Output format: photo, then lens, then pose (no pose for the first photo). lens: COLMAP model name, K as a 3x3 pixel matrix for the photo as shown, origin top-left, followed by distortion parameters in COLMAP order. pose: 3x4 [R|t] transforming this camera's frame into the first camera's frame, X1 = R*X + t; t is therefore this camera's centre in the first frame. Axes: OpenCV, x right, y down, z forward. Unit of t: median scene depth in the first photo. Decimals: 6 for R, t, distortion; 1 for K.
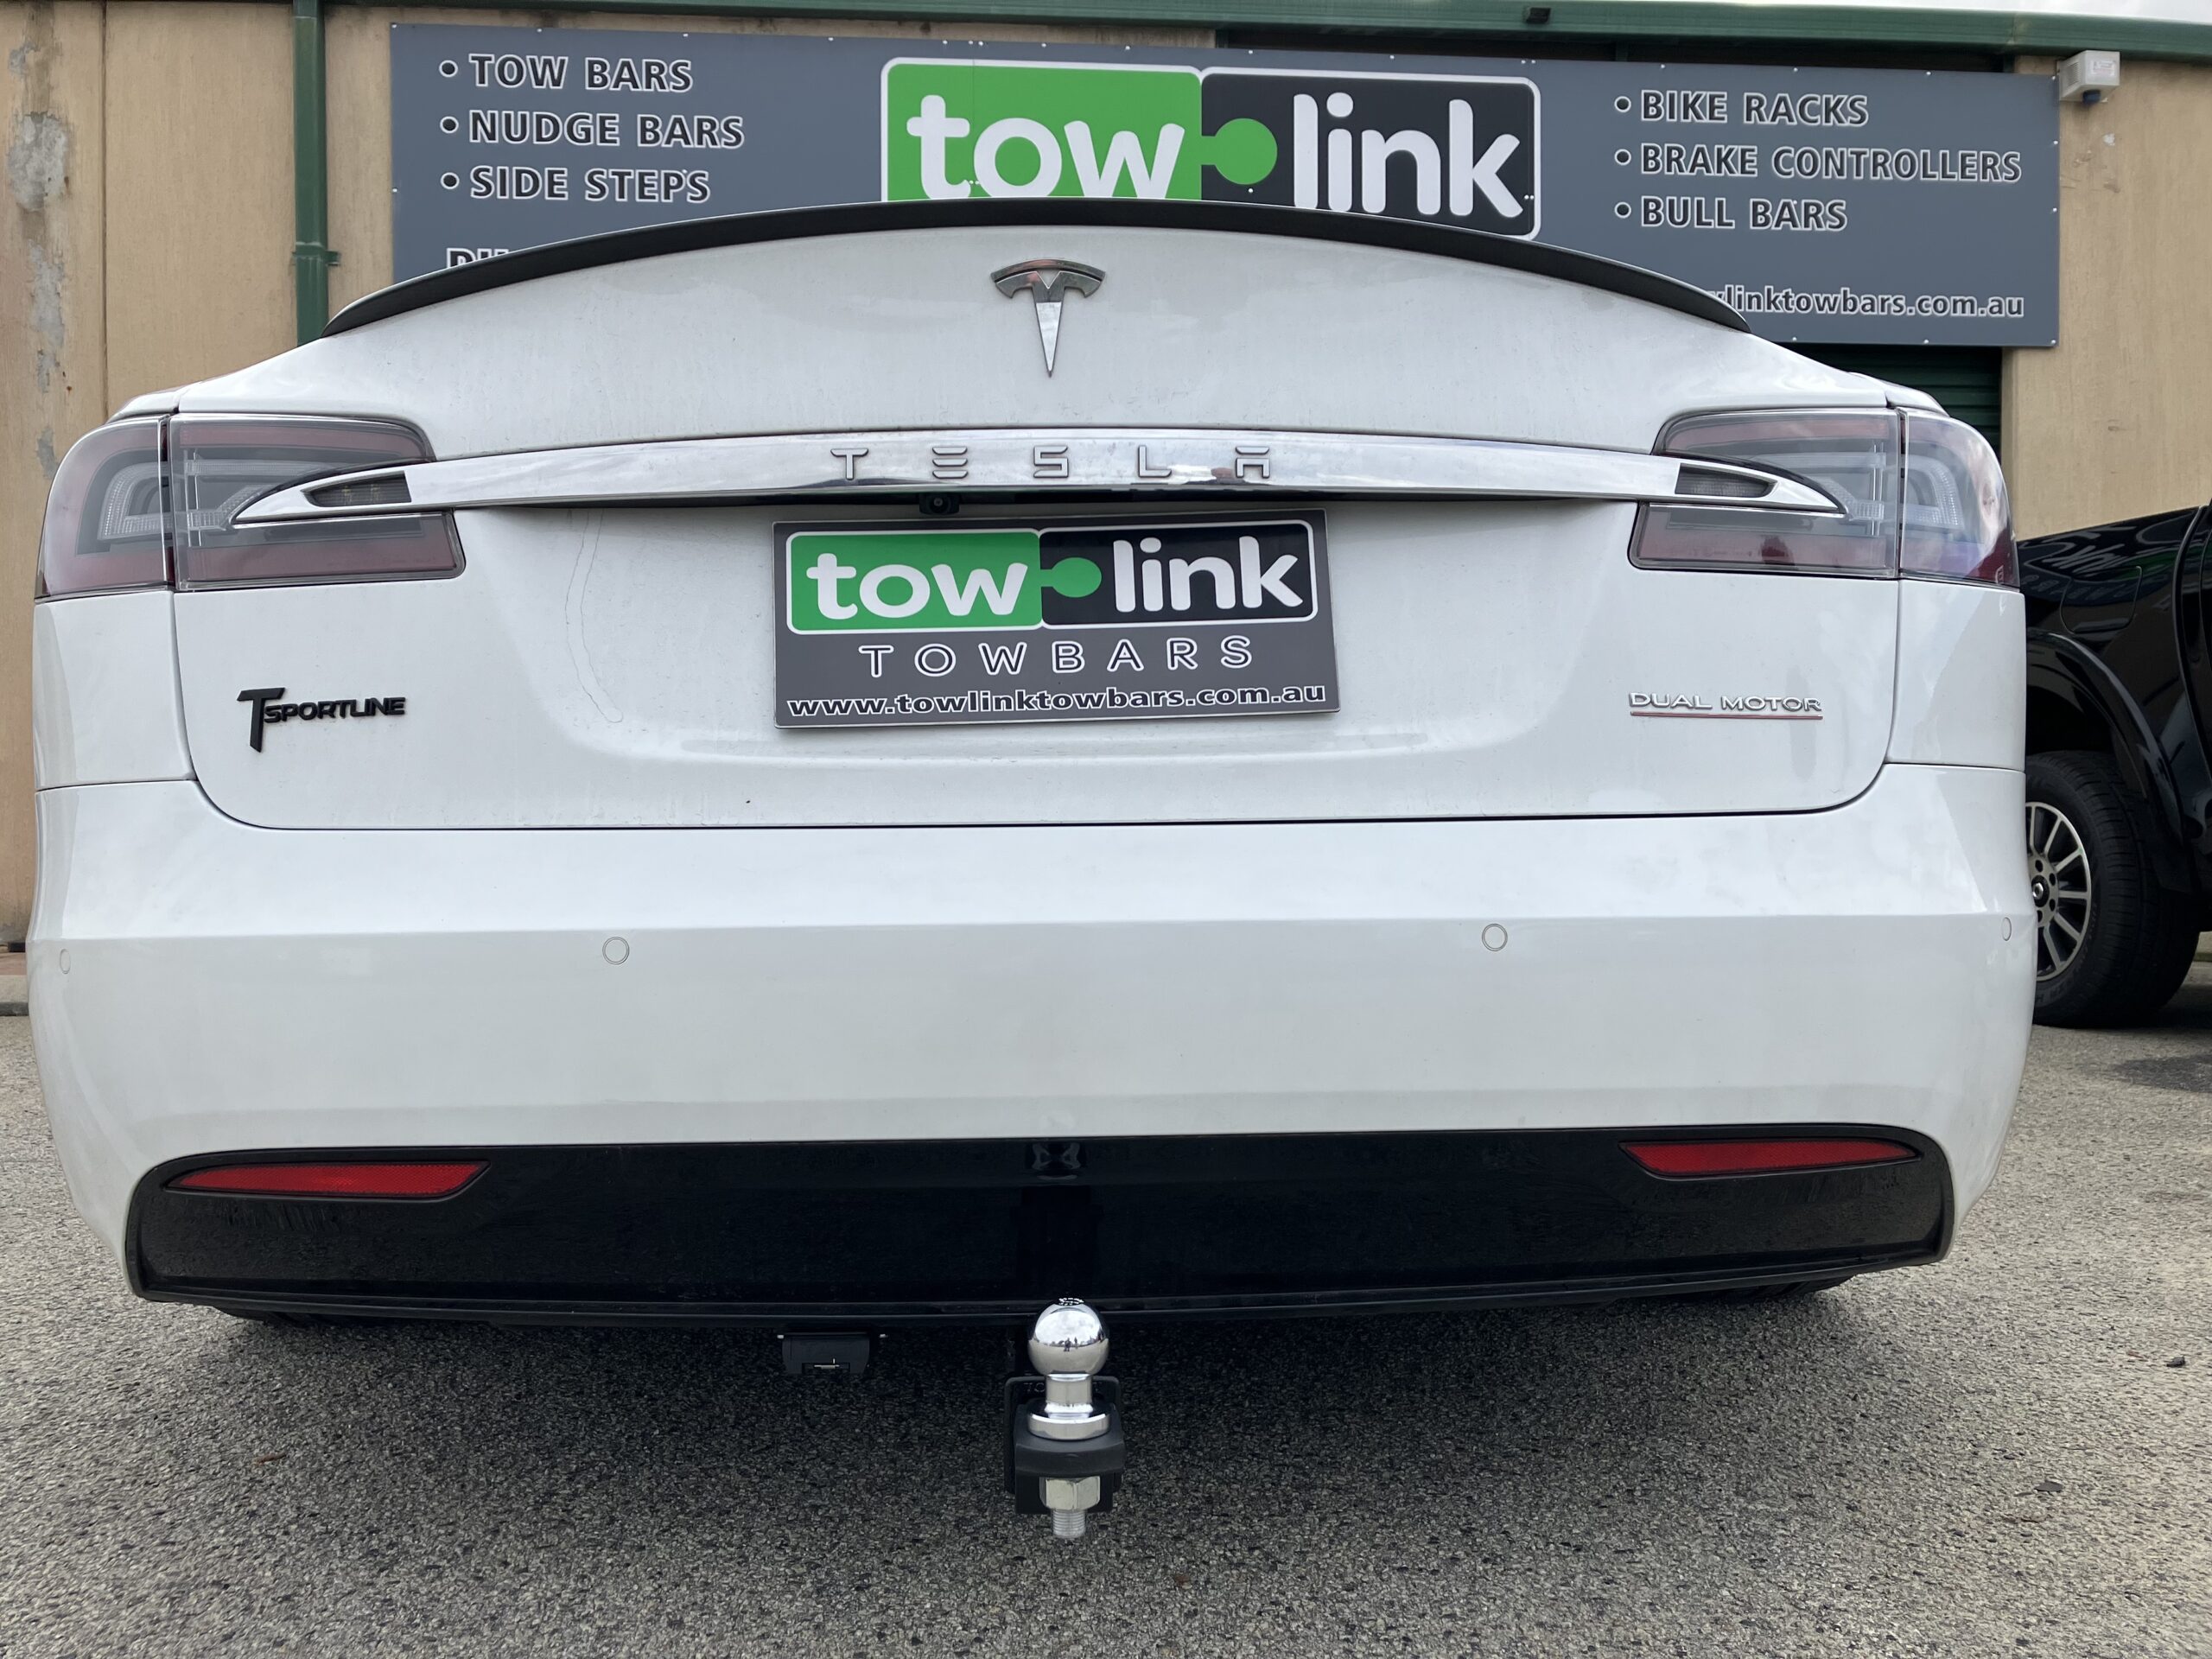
lens RADIAL K [[1866.2, 0, 1106.0], [0, 1866.2, 829.5], [0, 0, 1]] dist [0.092193, -0.064605]
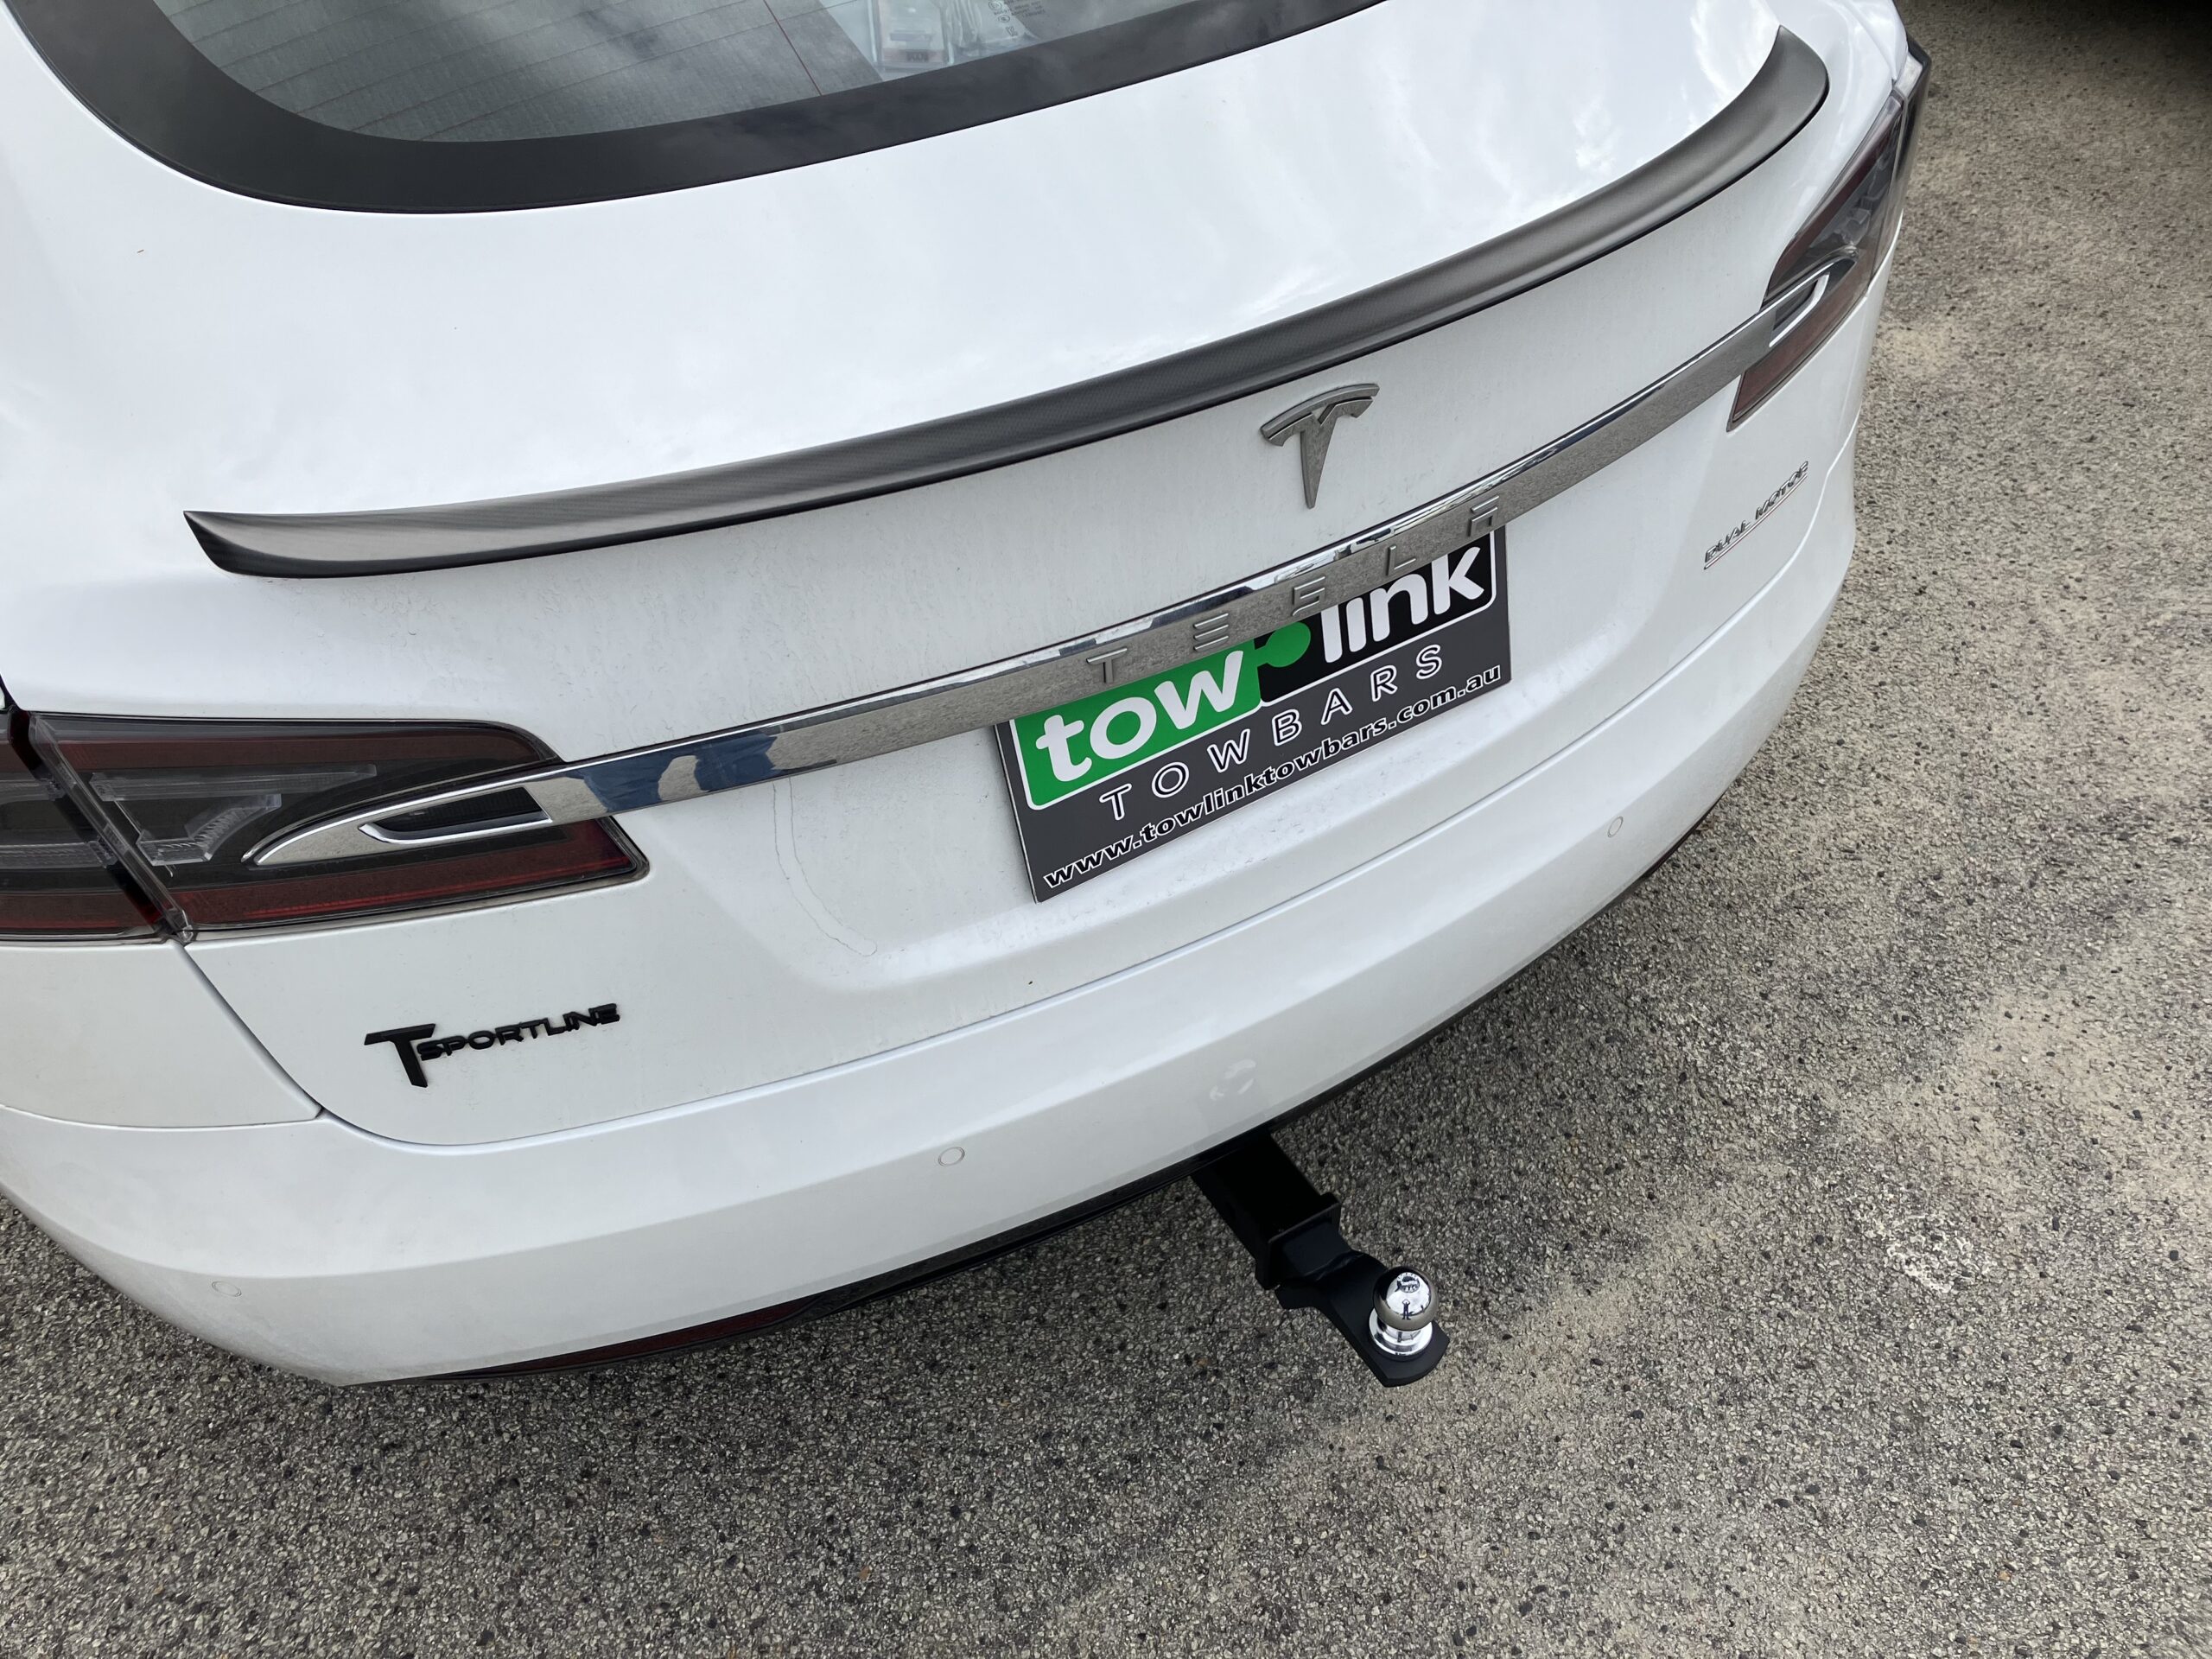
lens RADIAL K [[1869.8, 0, 1106.9], [0, 1869.8, 845.8], [0, 0, 1]] dist [0.101226, -0.071252]
pose [[0.872810, -0.347149, 0.343061, -0.446831], [0.000839, 0.703972, 0.710227, -0.724053], [-0.488060, -0.619605, 0.614725, 0.420832]]
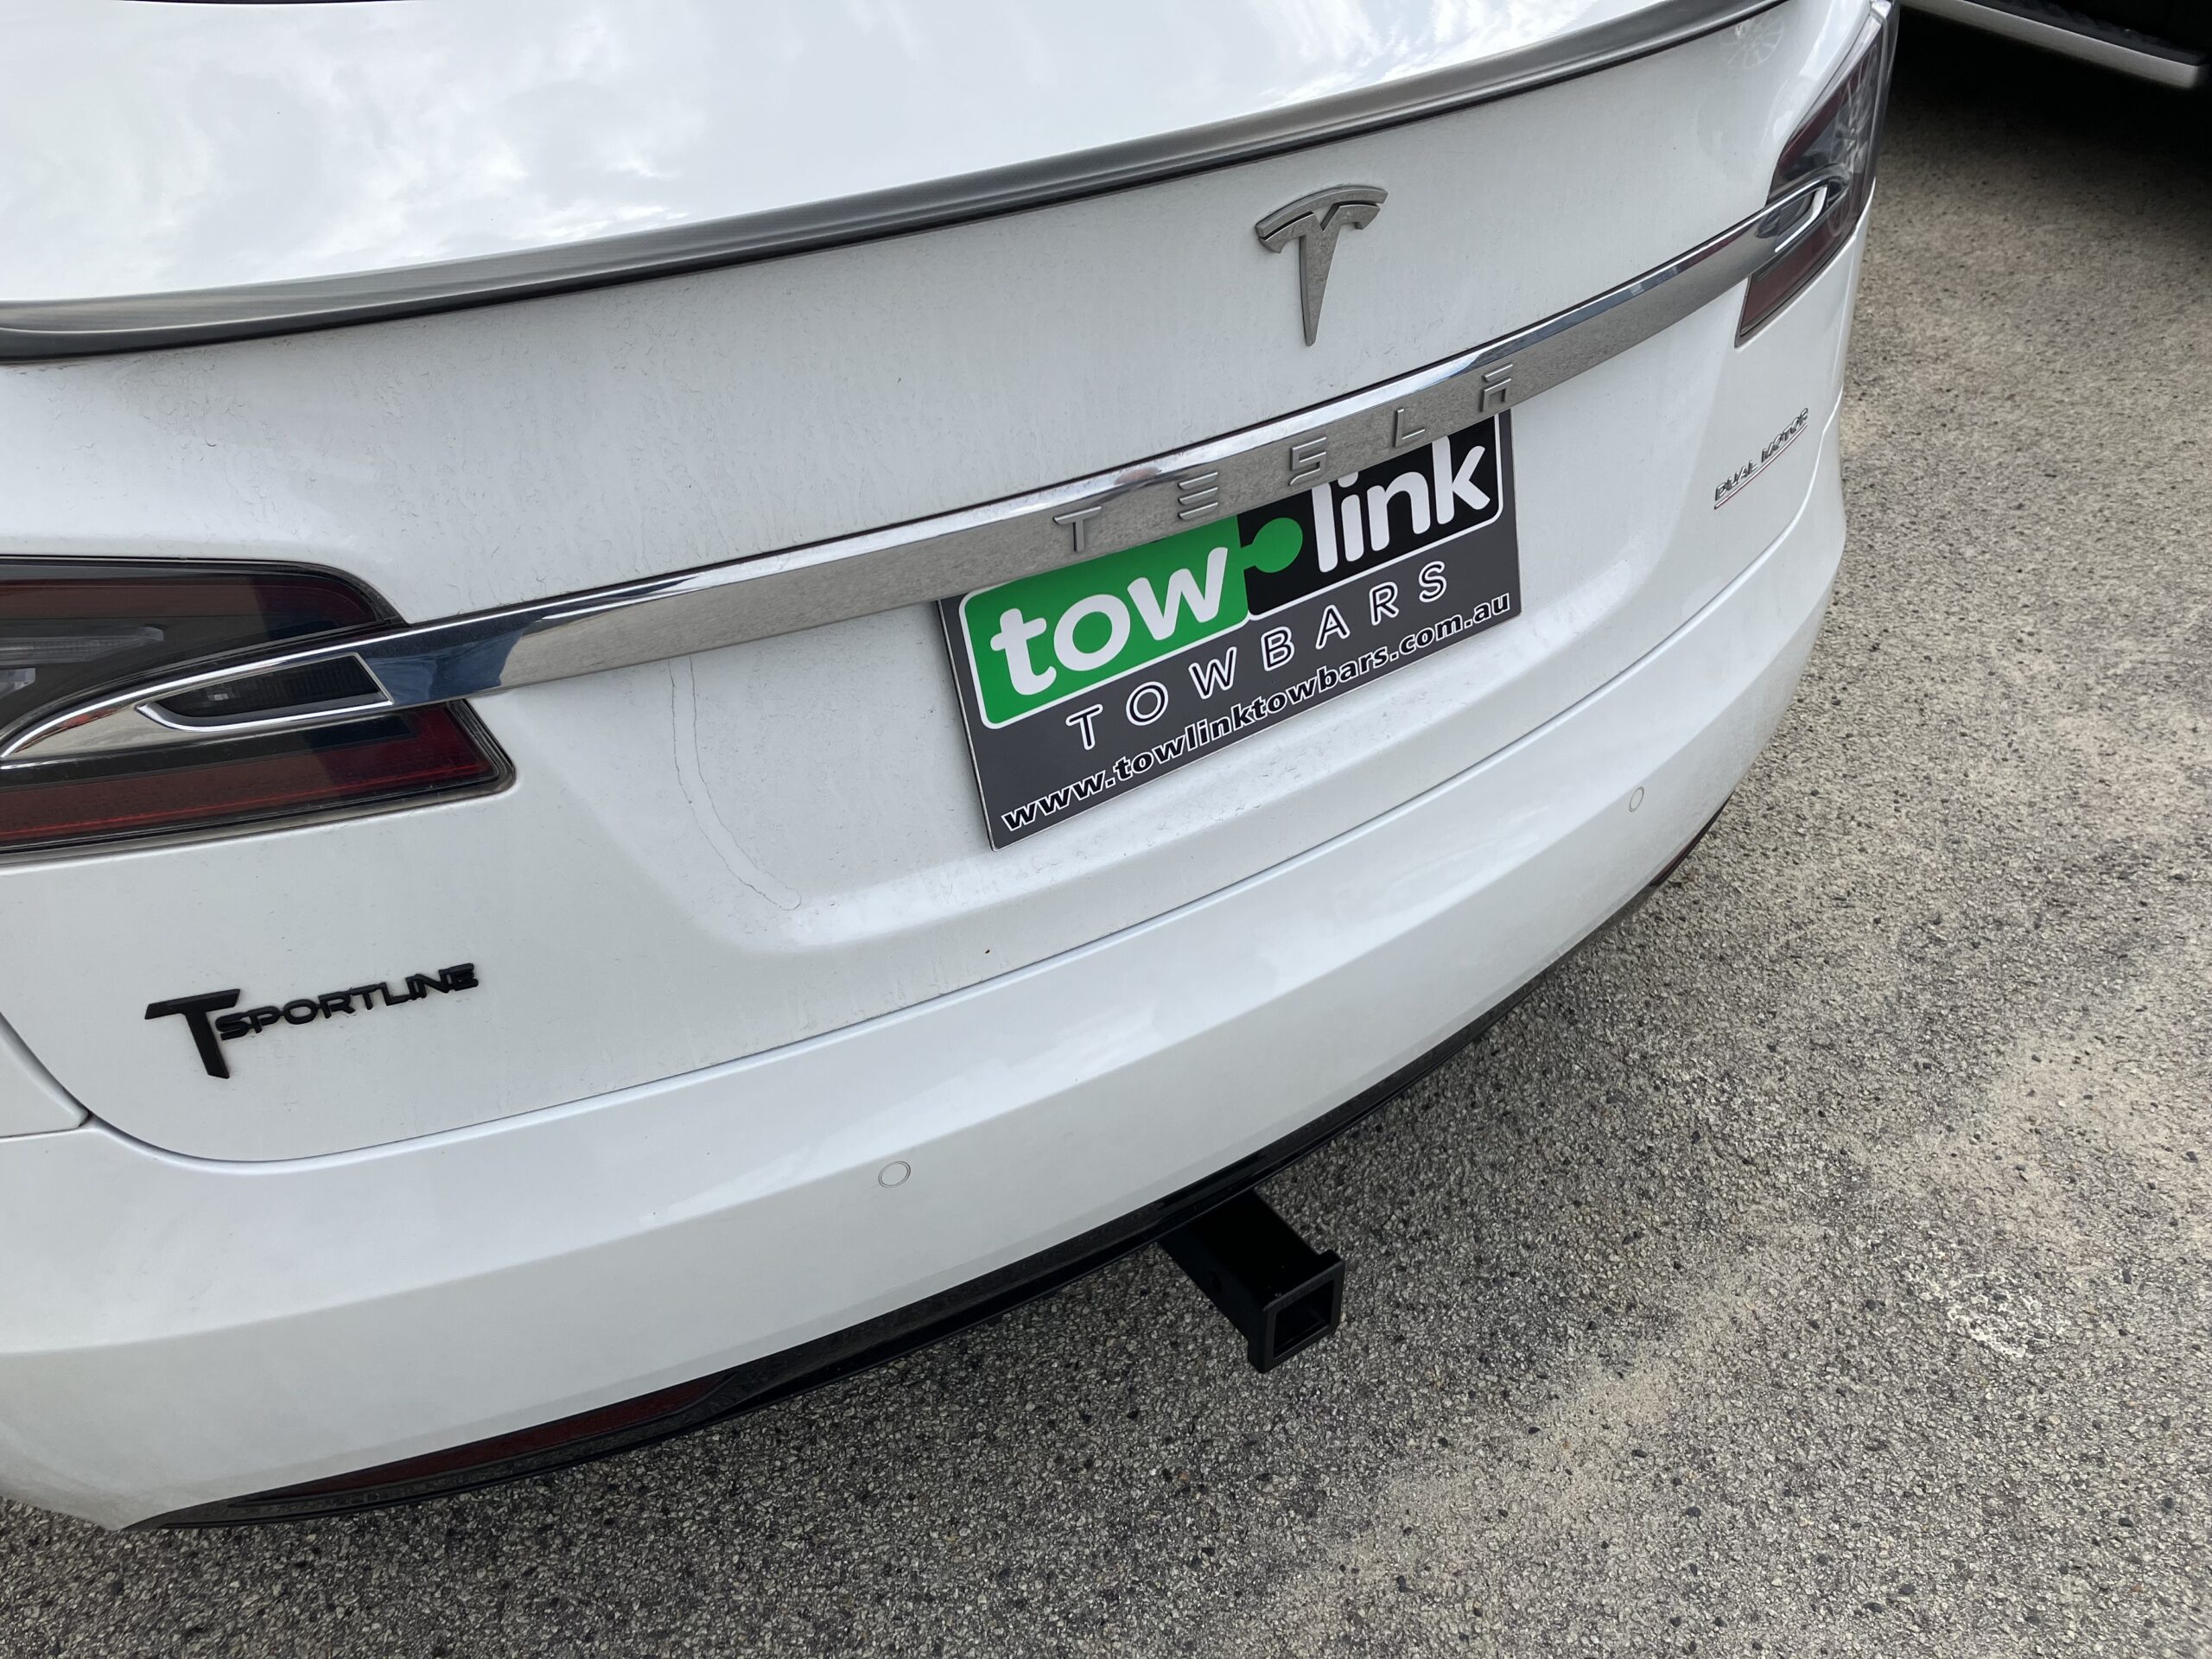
lens RADIAL K [[1866.2, 0, 1106.0], [0, 1866.2, 829.5], [0, 0, 1]] dist [0.092193, -0.064605]
pose [[0.839623, -0.325781, 0.434626, -0.461737], [-0.011985, 0.788860, 0.614456, -0.528007], [-0.543038, -0.521120, 0.658440, 0.462109]]
